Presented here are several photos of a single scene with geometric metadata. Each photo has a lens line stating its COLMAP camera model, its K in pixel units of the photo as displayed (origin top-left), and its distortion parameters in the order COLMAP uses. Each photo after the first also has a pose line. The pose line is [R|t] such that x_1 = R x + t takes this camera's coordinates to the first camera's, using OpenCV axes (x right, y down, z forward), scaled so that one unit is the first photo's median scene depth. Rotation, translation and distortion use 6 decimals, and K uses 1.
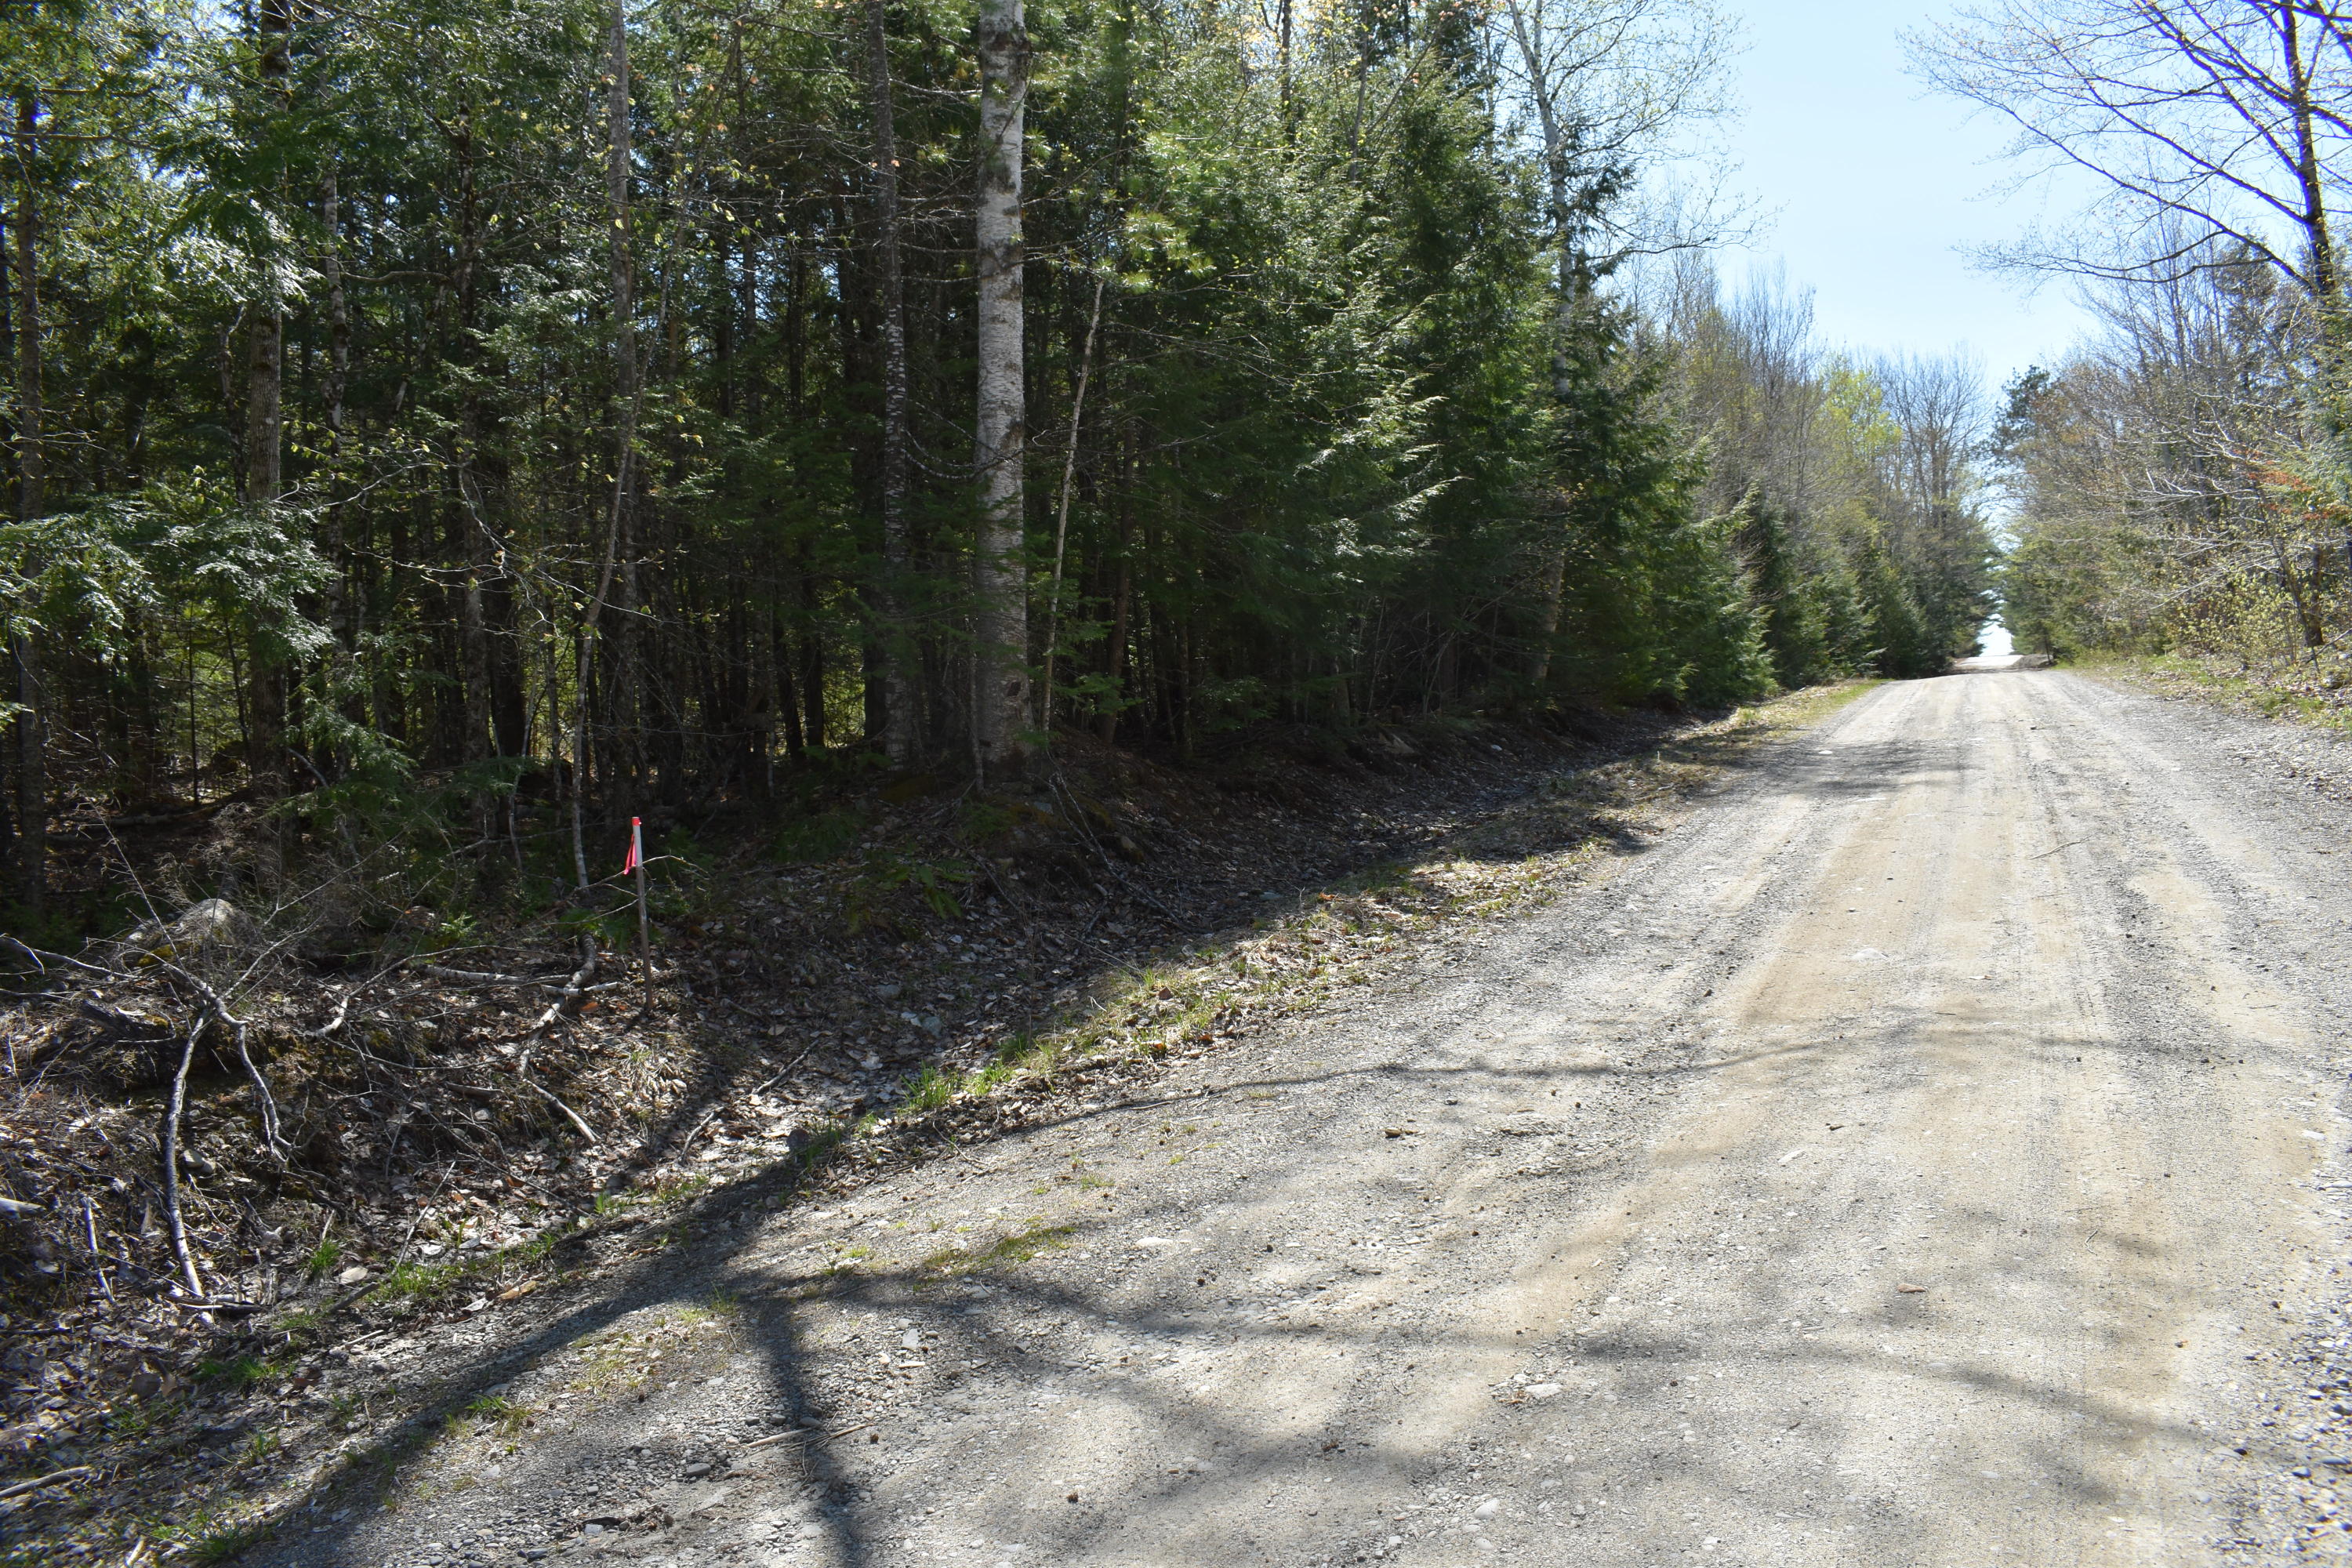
lens RADIAL K [[1833.1, 0, 1176.0], [0, 1833.1, 784.0], [0, 0, 1]] dist [-0.098658, 0.017783]
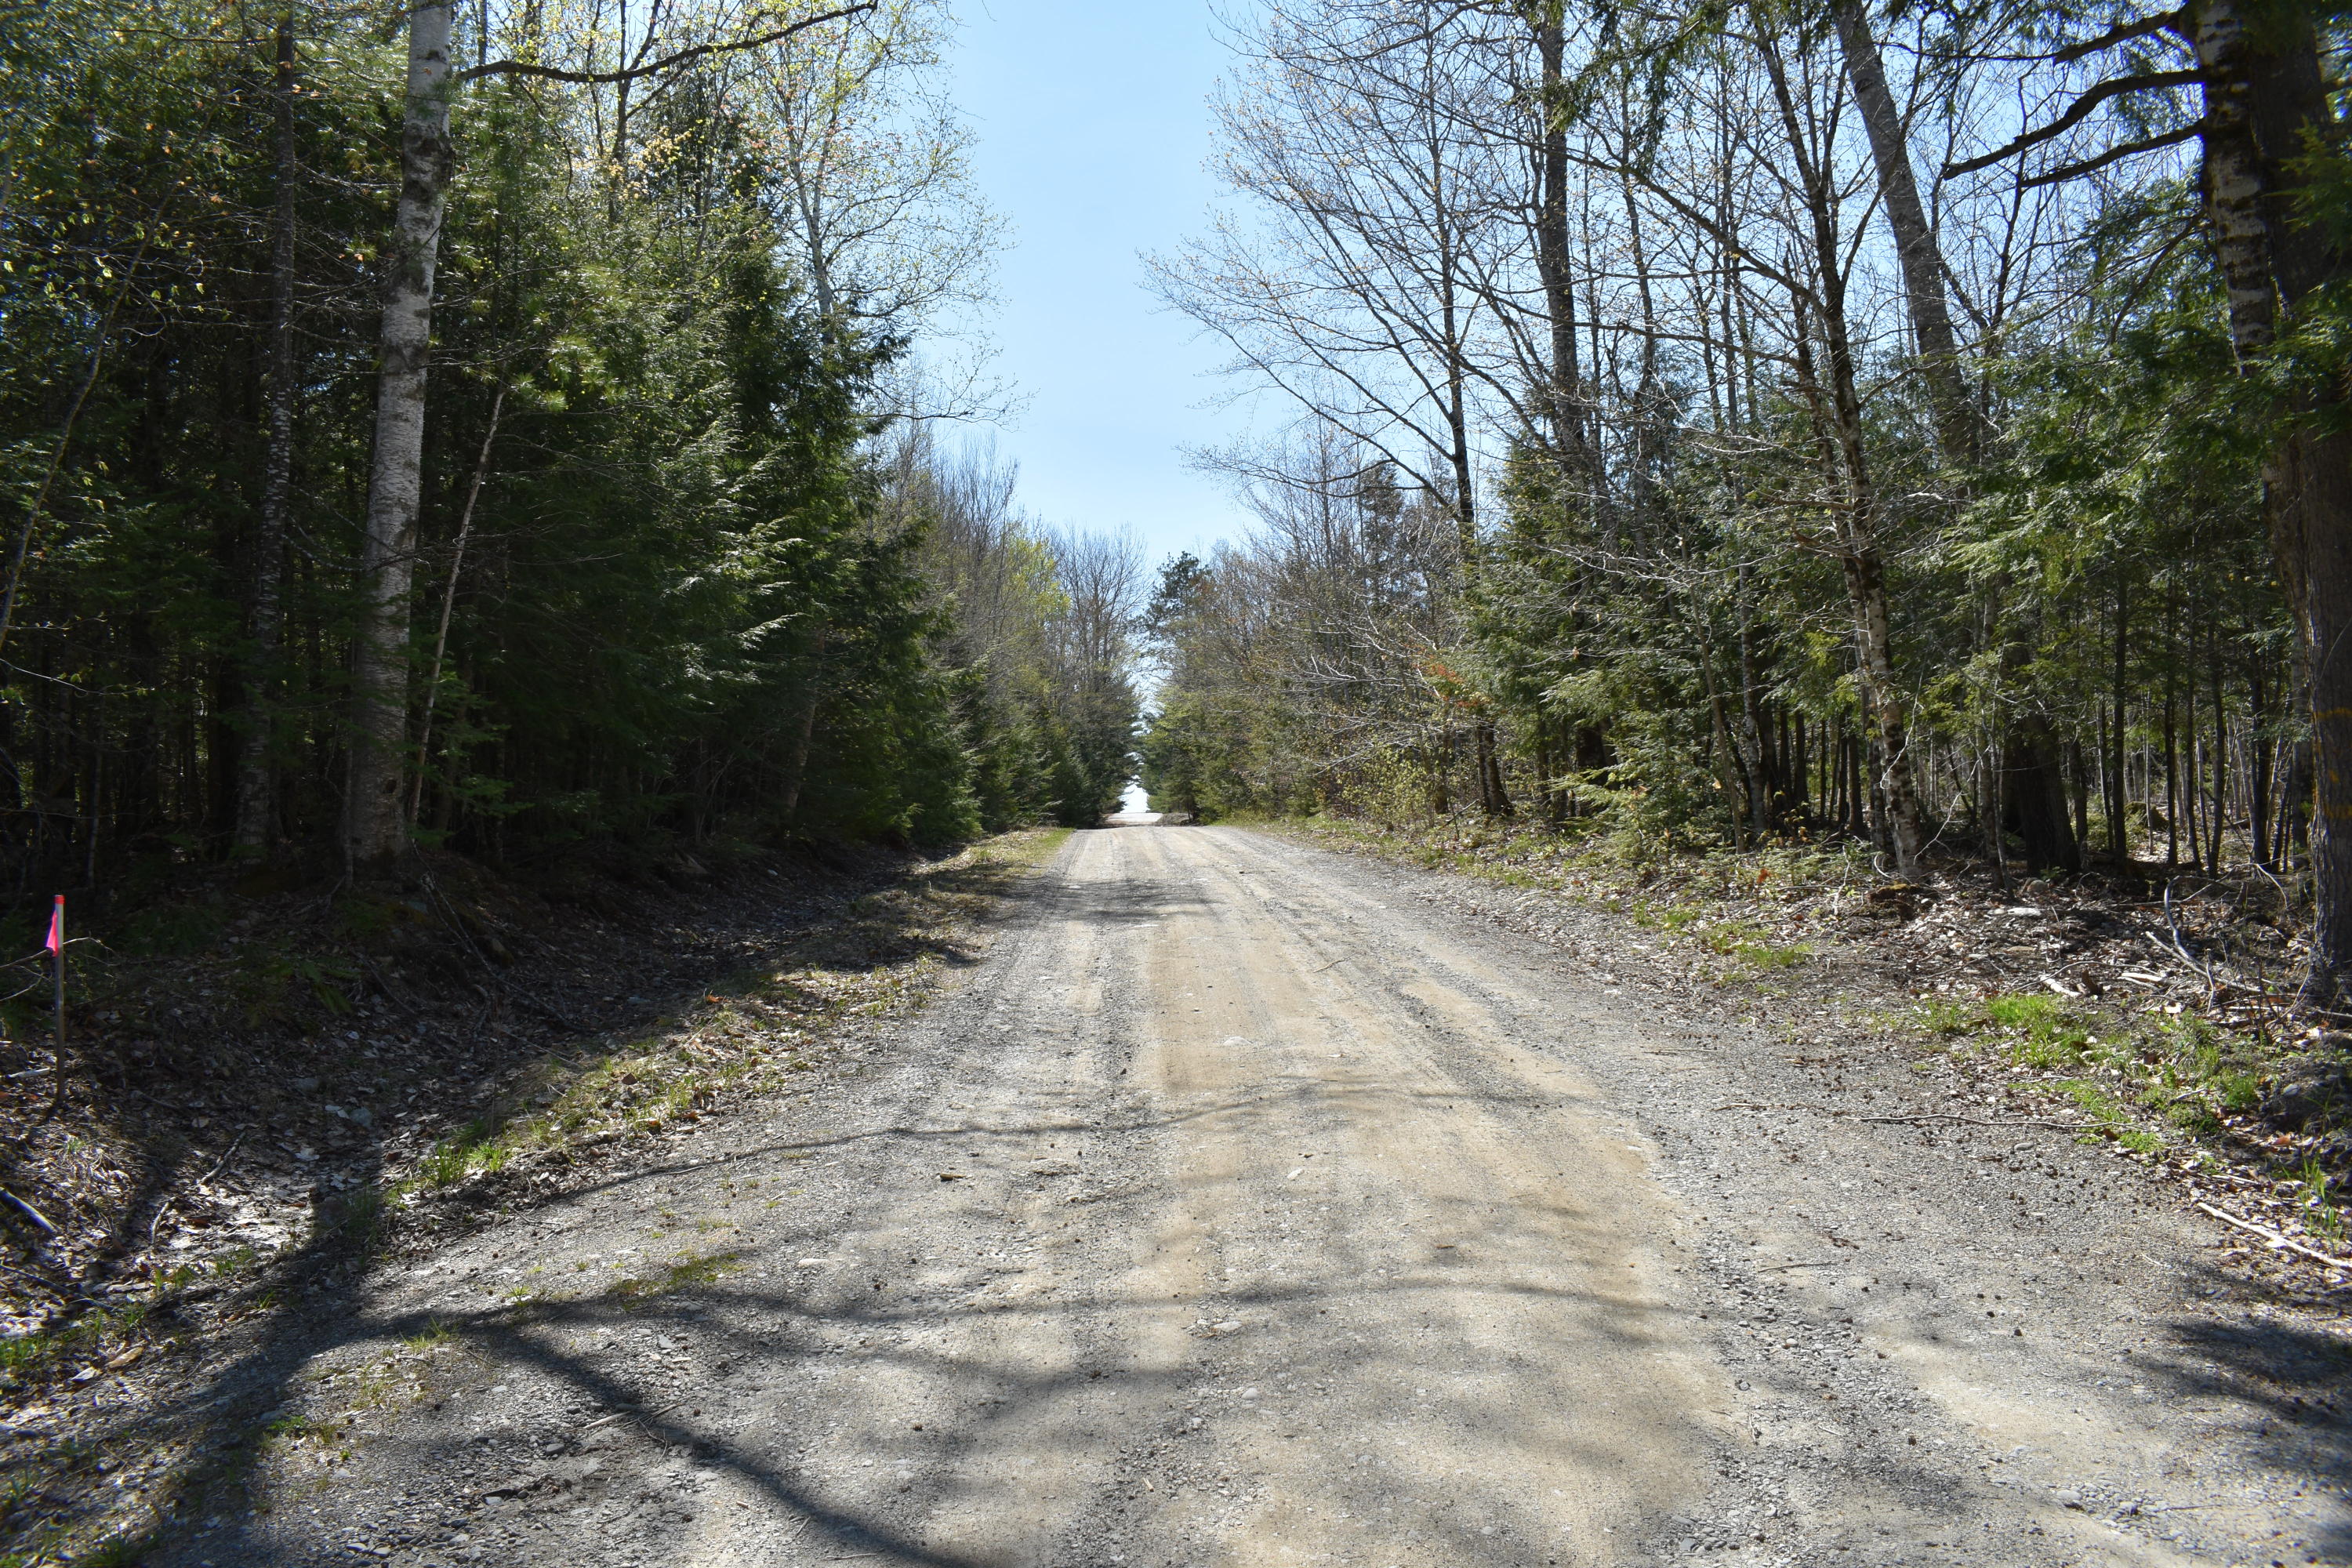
lens RADIAL K [[1833.1, 0, 1176.0], [0, 1833.1, 784.0], [0, 0, 1]] dist [-0.098658, 0.017783]
pose [[0.897804, 0.056709, 0.436729, -0.117938], [-0.023307, 0.996403, -0.081469, 0.014367], [-0.439778, 0.062964, 0.895897, -0.052634]]
